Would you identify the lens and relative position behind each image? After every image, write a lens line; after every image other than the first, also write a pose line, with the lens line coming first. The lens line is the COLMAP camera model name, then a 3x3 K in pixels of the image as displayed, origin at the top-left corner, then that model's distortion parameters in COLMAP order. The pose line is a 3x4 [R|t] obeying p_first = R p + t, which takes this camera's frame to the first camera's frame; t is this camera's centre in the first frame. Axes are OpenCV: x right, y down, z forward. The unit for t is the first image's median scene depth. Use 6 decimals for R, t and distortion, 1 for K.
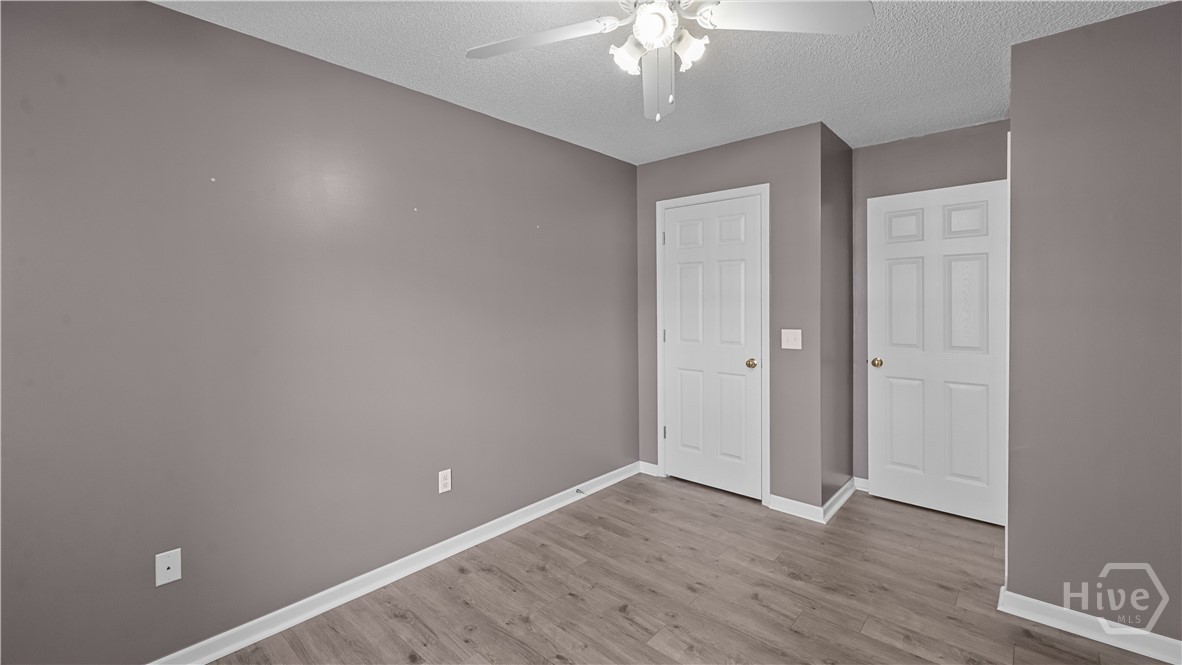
lens RADIAL K [[486.5, 0, 592.6], [0, 486.5, 330.5], [0, 0, 1]] dist [-0.000438, -0.000964]
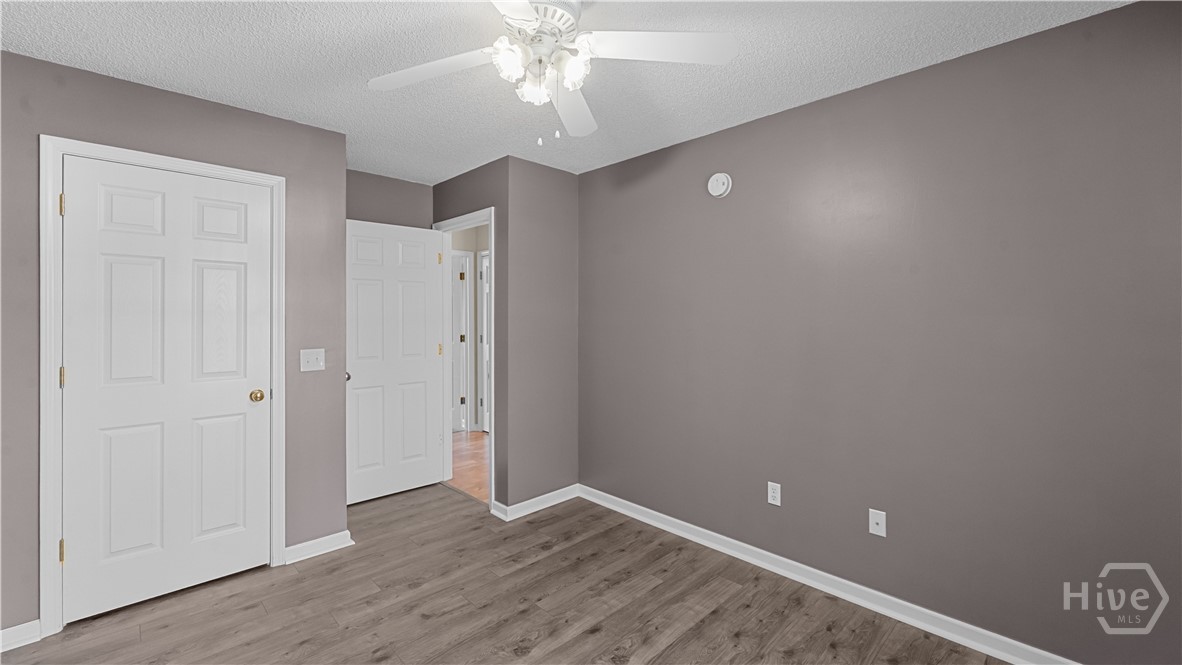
lens RADIAL K [[498.7, 0, 591.0], [0, 498.7, 332.5], [0, 0, 1]] dist [0.001208, -0.000016]
pose [[0.048791, -0.021822, 0.998571, -0.558678], [0.056788, 0.998205, 0.019040, -0.023134], [-0.997193, 0.055778, 0.049943, 0.506150]]
